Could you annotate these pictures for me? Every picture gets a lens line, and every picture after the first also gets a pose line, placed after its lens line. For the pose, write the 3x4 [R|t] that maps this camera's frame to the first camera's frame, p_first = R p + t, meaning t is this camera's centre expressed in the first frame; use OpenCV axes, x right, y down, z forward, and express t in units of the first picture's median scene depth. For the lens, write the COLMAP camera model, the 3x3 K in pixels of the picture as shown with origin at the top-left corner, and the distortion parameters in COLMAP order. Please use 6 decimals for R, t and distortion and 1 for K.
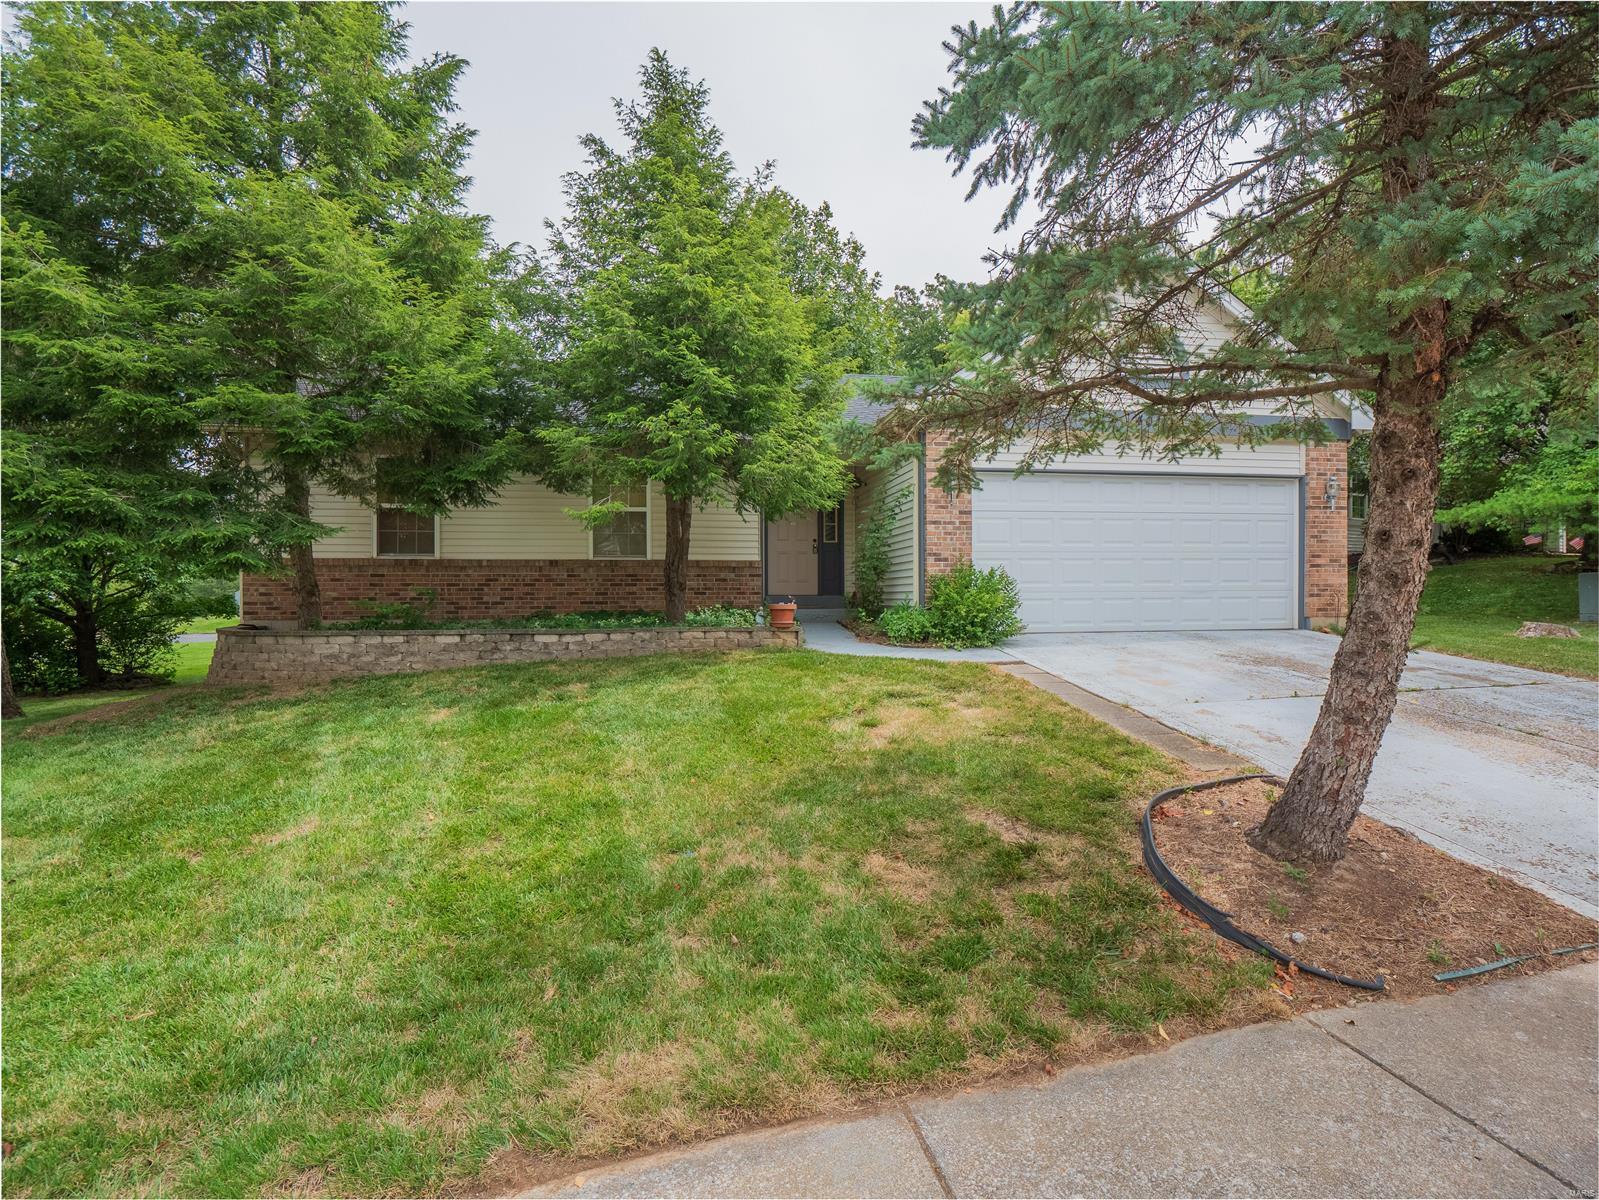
lens RADIAL K [[755.1, 0, 790.5], [0, 755.1, 575.9], [0, 0, 1]] dist [-0.010949, -0.001012]
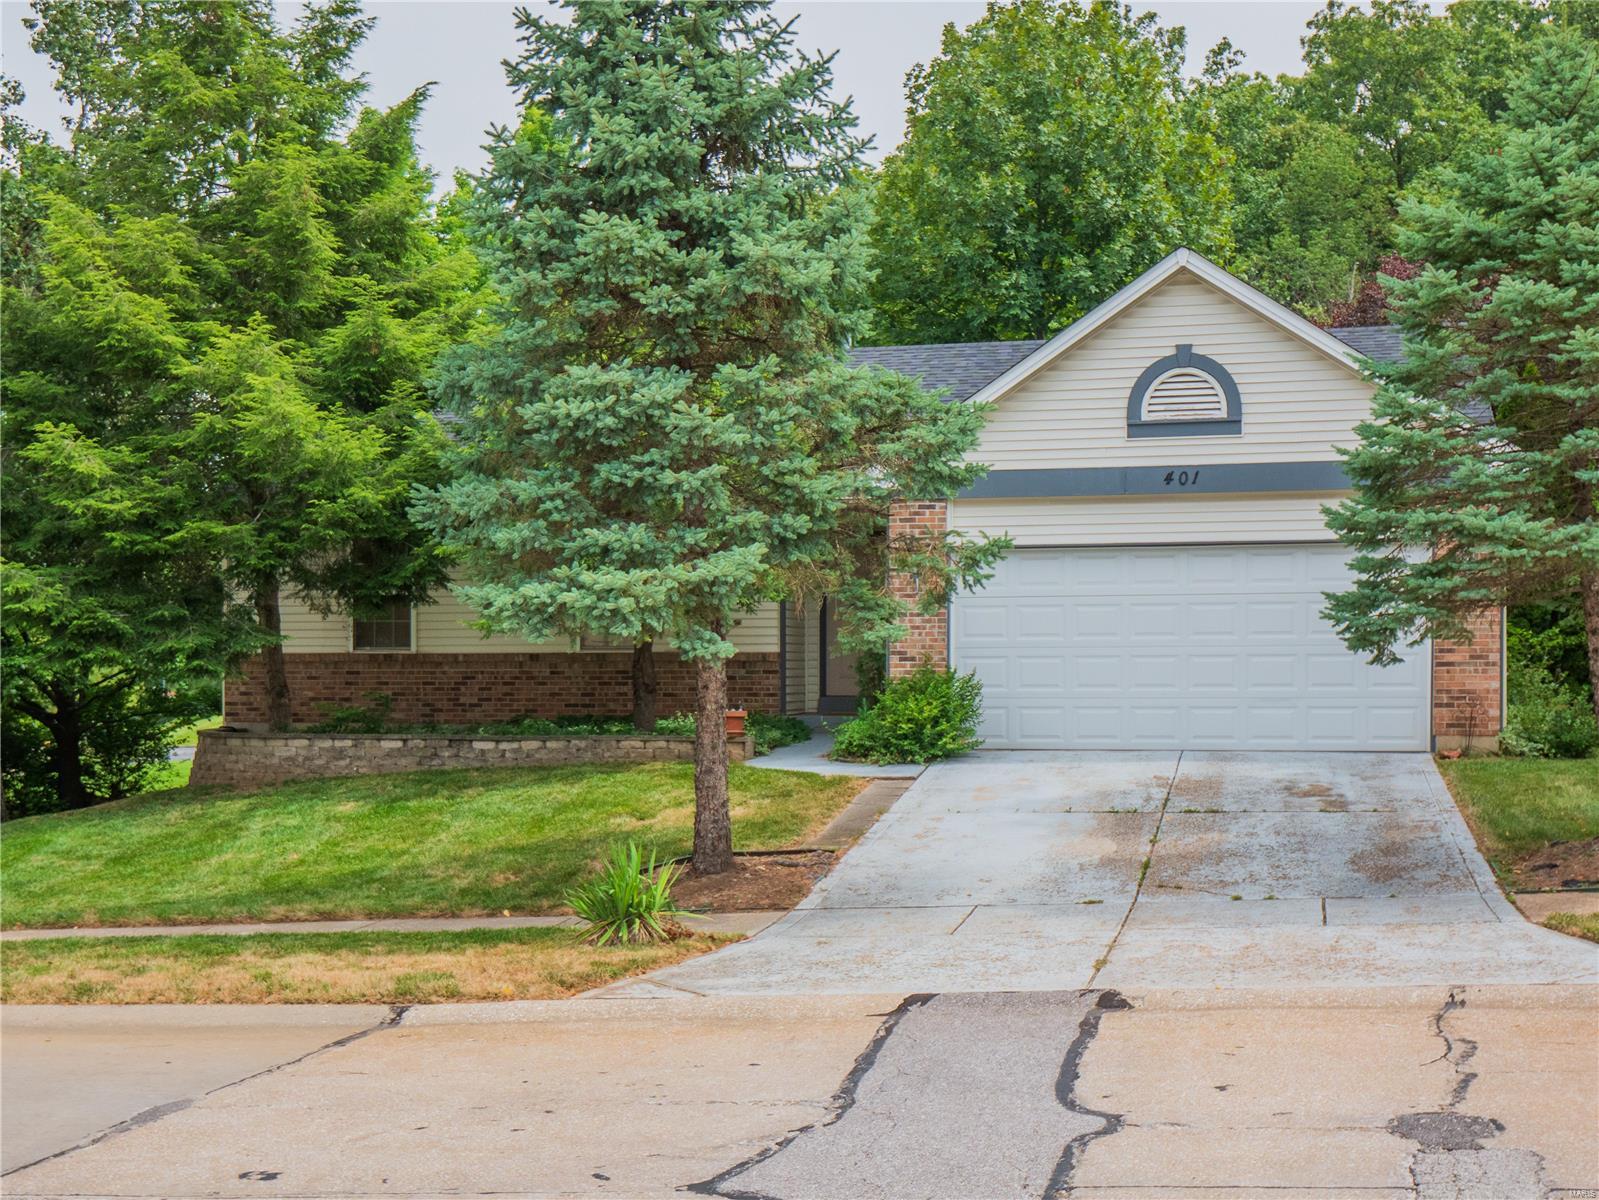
lens RADIAL K [[1910.4, 0, 799.1], [0, 1910.4, 606.9], [0, 0, 1]] dist [0.017238, 0.000000]
pose [[0.929561, -0.010046, -0.368532, 0.920133], [0.007190, 0.999933, -0.009123, -0.064521], [0.368599, 0.005831, 0.929570, -1.070522]]
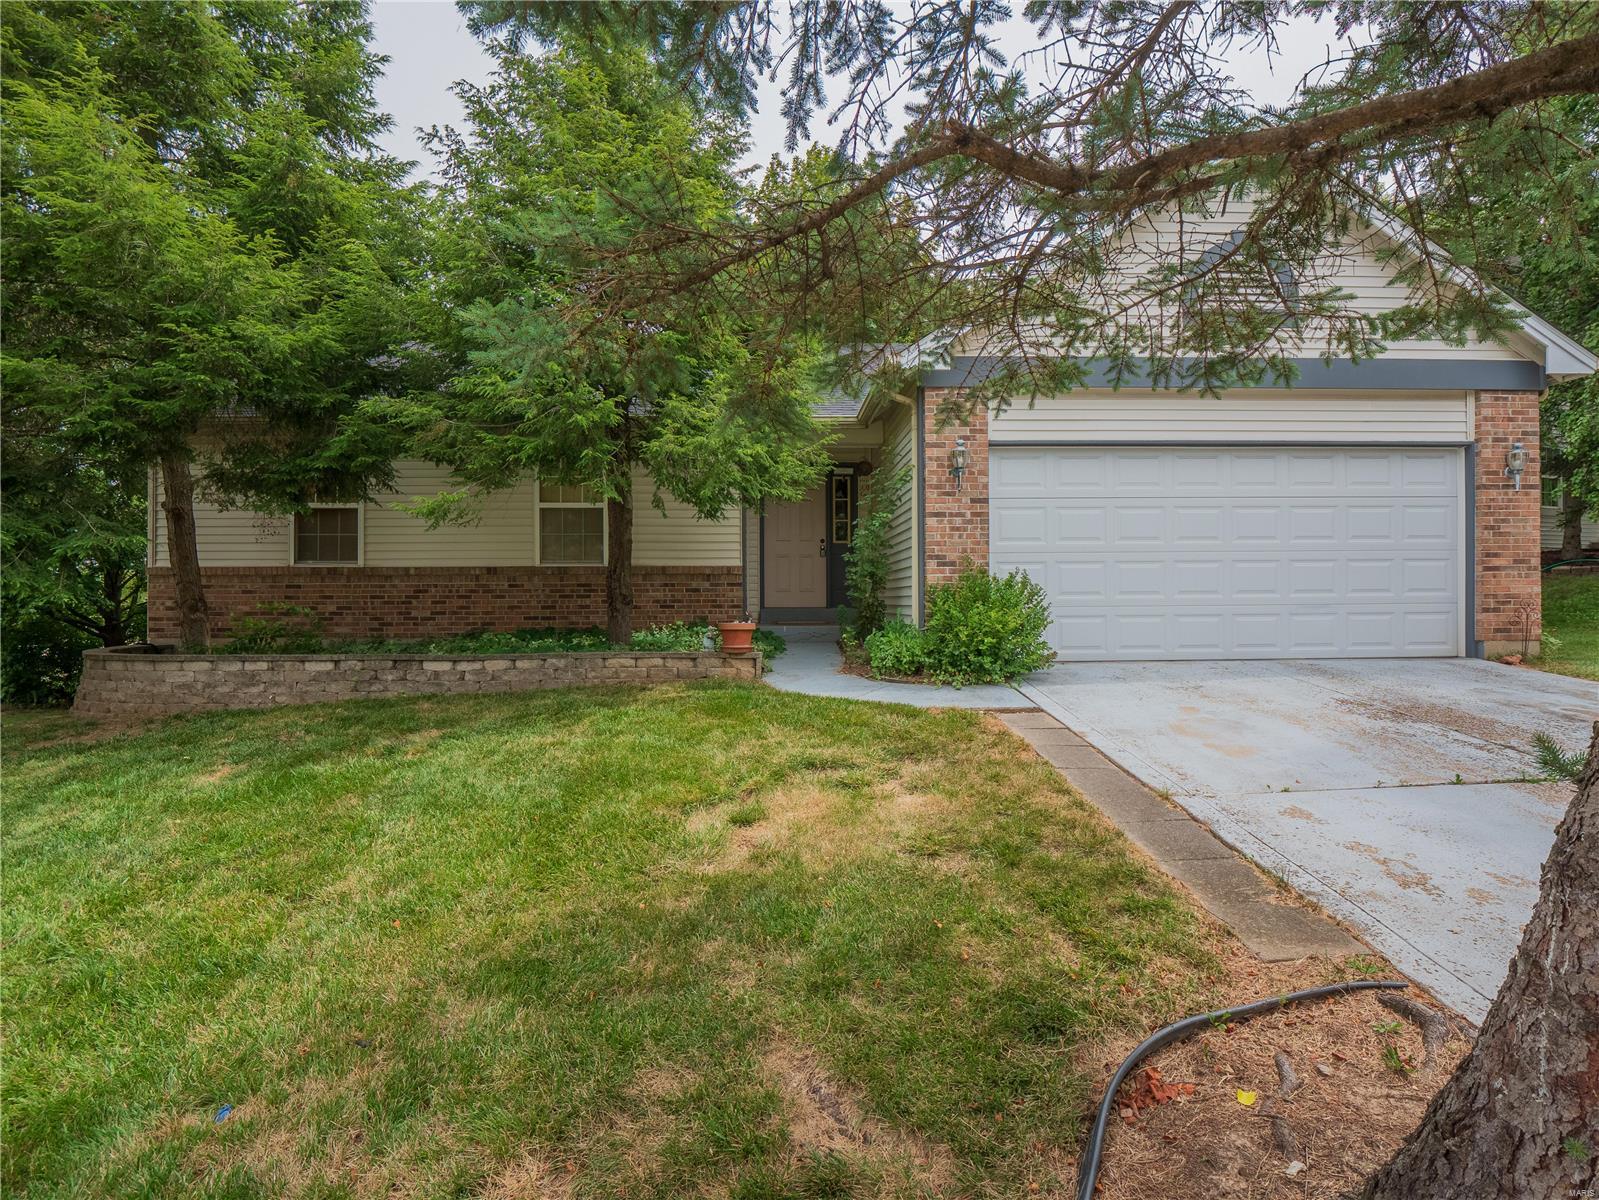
lens RADIAL K [[792.5, 0, 790.0], [0, 792.5, 576.3], [0, 0, 1]] dist [-0.014470, 0.001569]
pose [[0.992839, -0.004961, -0.119355, 0.147515], [0.004397, 0.999978, -0.004984, -0.006222], [0.119378, 0.004424, 0.992839, 0.211392]]
